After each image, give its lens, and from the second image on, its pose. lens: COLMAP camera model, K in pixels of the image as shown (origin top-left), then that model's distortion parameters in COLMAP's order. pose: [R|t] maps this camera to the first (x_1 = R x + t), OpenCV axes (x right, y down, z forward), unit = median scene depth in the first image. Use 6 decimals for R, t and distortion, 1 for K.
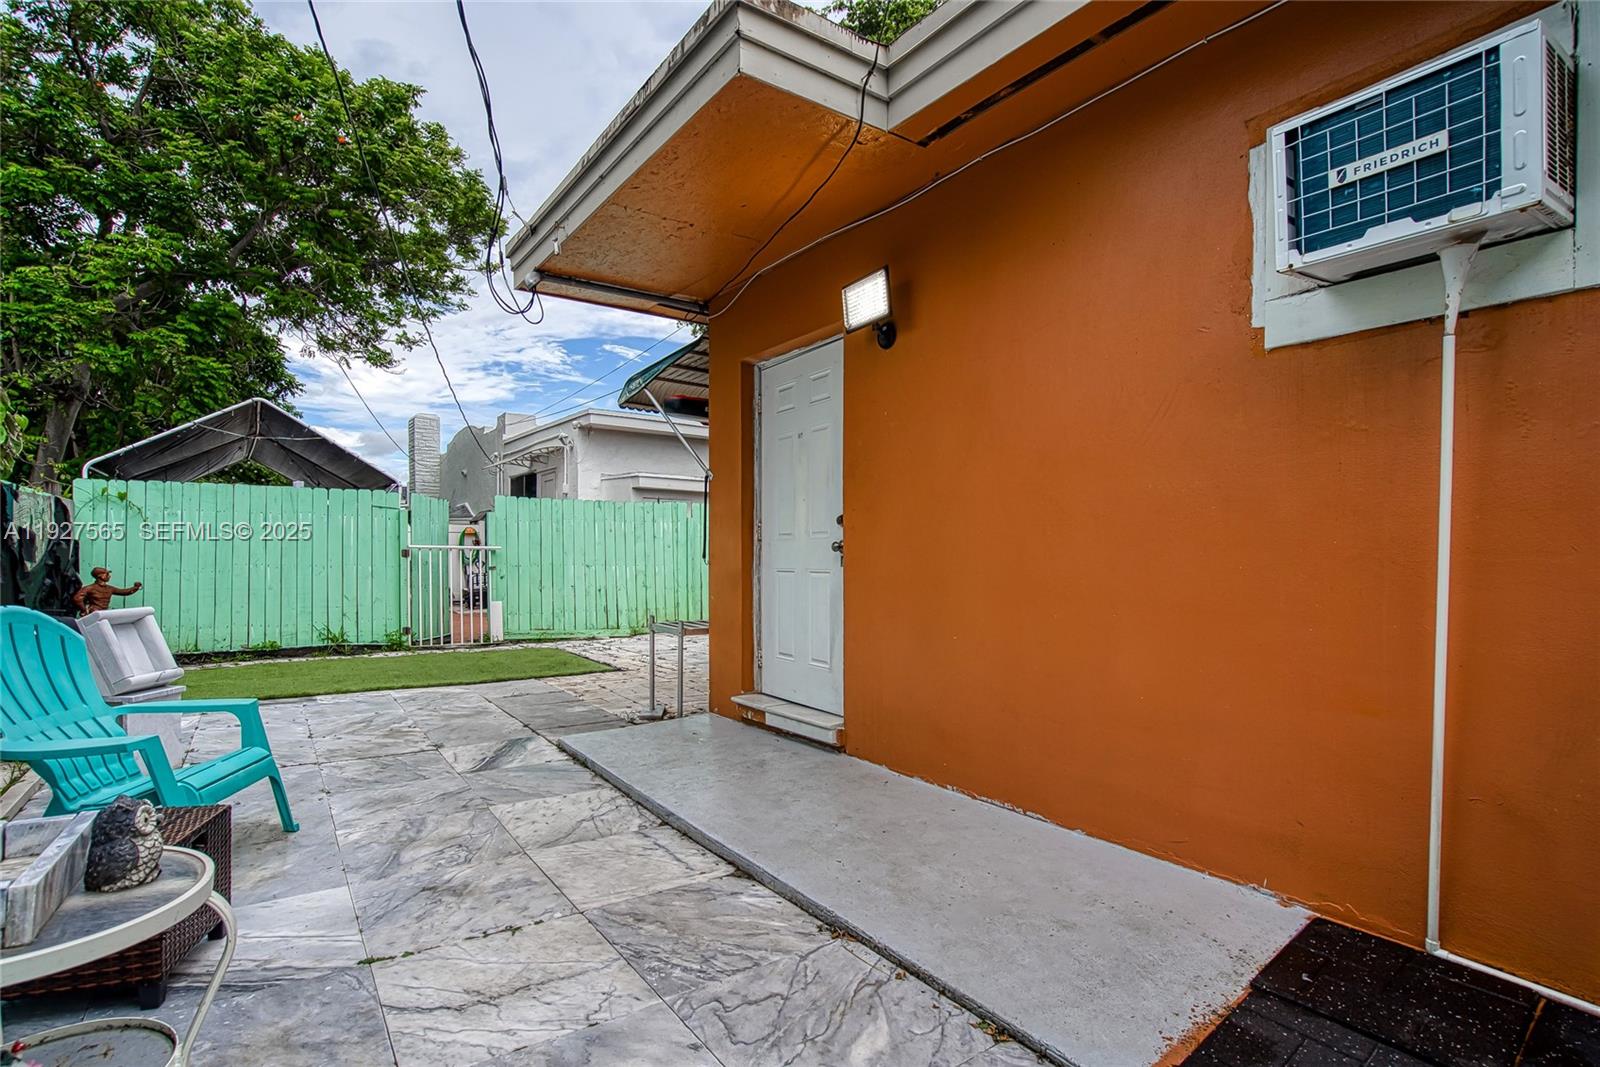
lens RADIAL K [[786.5, 0, 774.4], [0, 786.5, 534.3], [0, 0, 1]] dist [-0.062141, 0.032184]
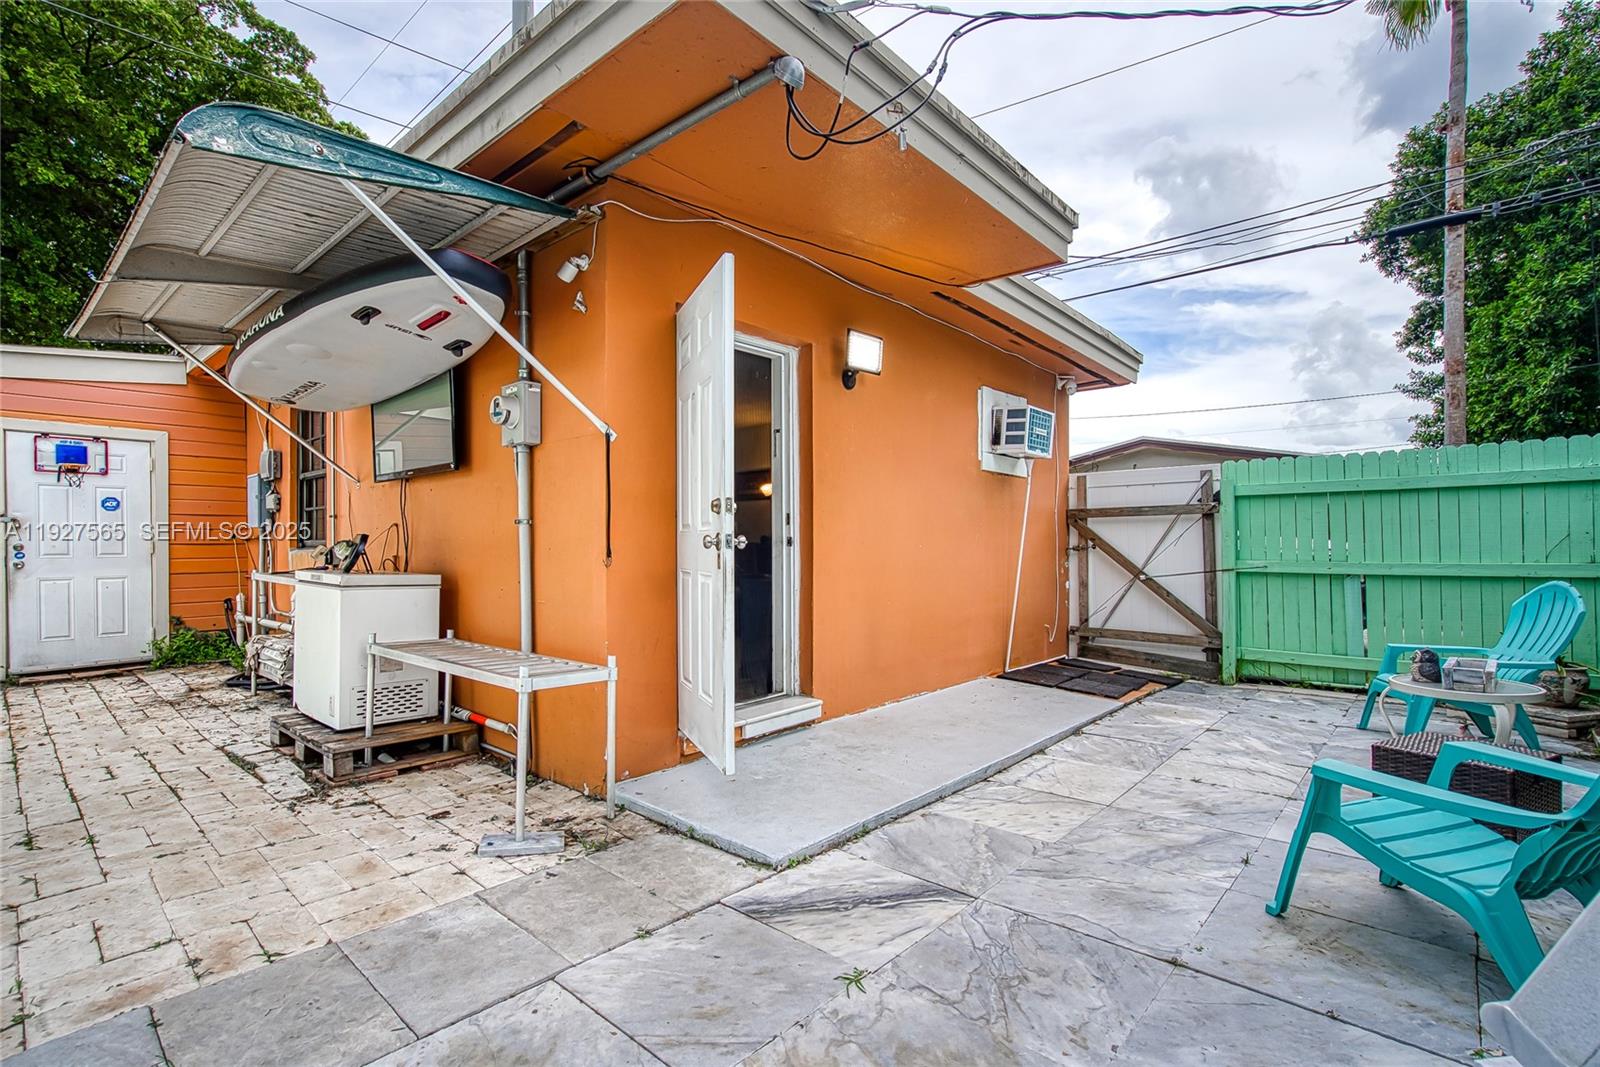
lens RADIAL K [[753.9, 0, 779.5], [0, 753.9, 537.1], [0, 0, 1]] dist [-0.035438, 0.022149]
pose [[-0.242296, 0.008382, 0.970166, -1.165307], [-0.023952, 0.999606, -0.014618, 0.025561], [-0.969907, -0.026780, -0.242000, 1.577337]]
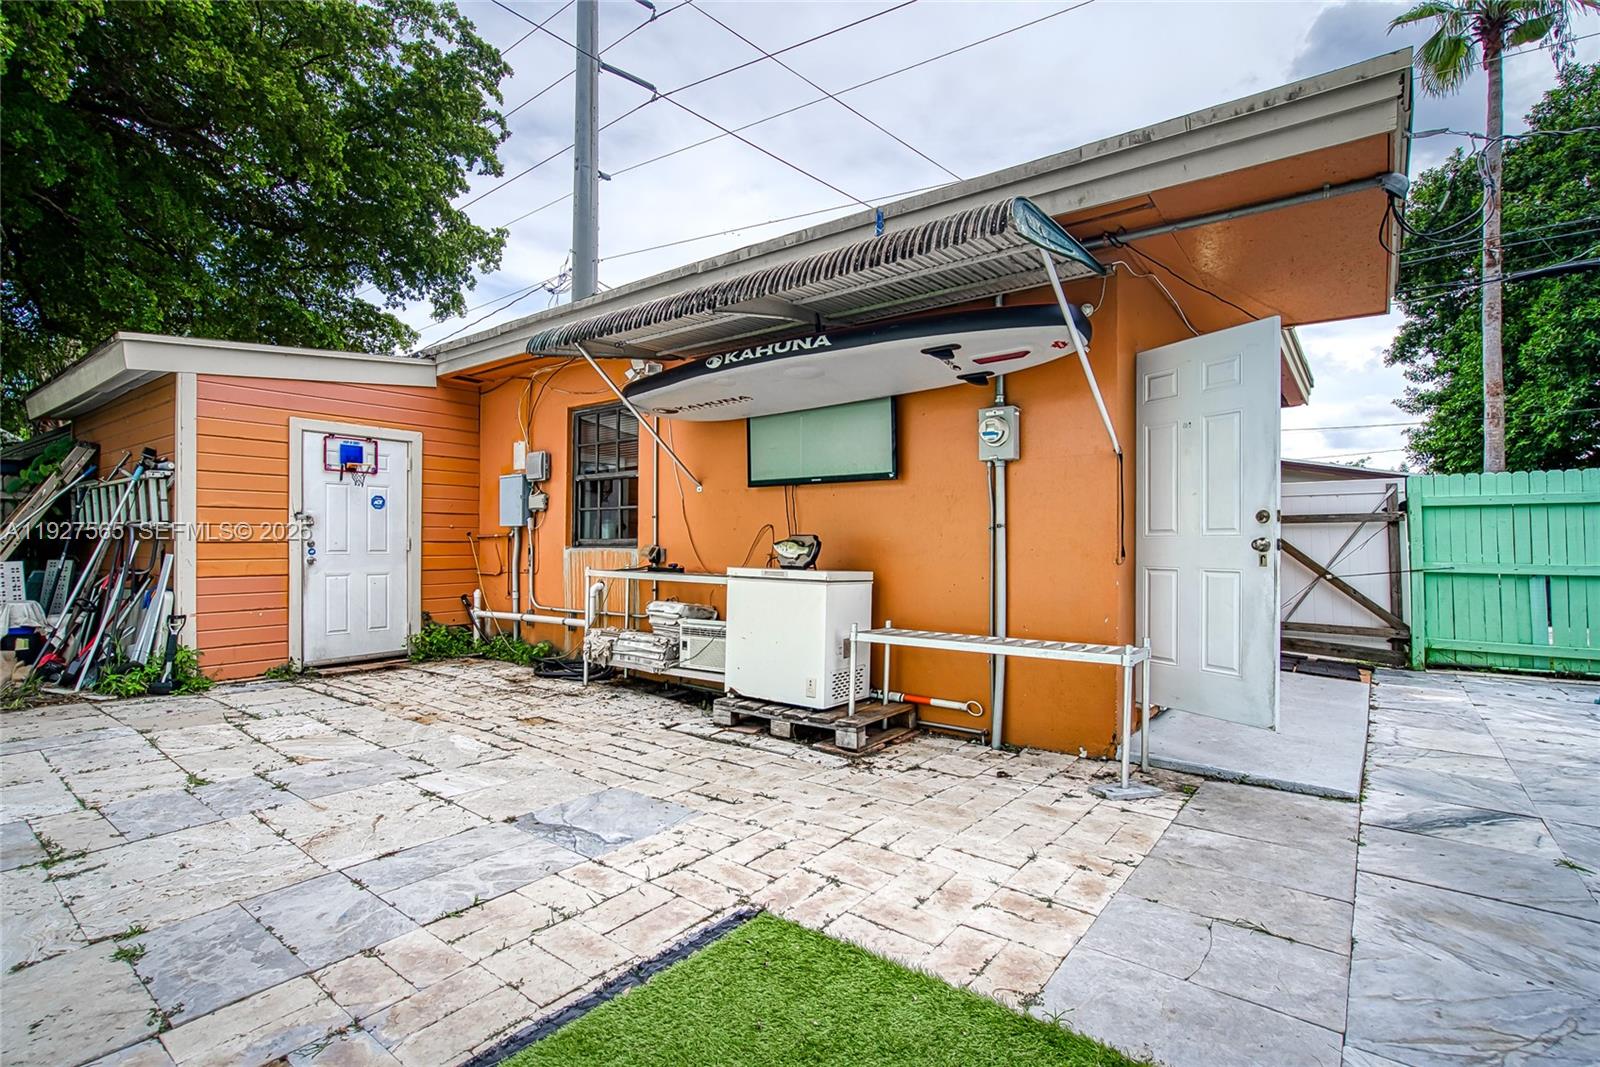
lens RADIAL K [[762.9, 0, 784.6], [0, 762.9, 528.5], [0, 0, 1]] dist [-0.042271, 0.025717]
pose [[-0.306874, 0.017044, 0.951598, -1.125262], [-0.030438, 0.999152, -0.027712, 0.048218], [-0.951263, -0.037469, -0.306095, 2.455564]]
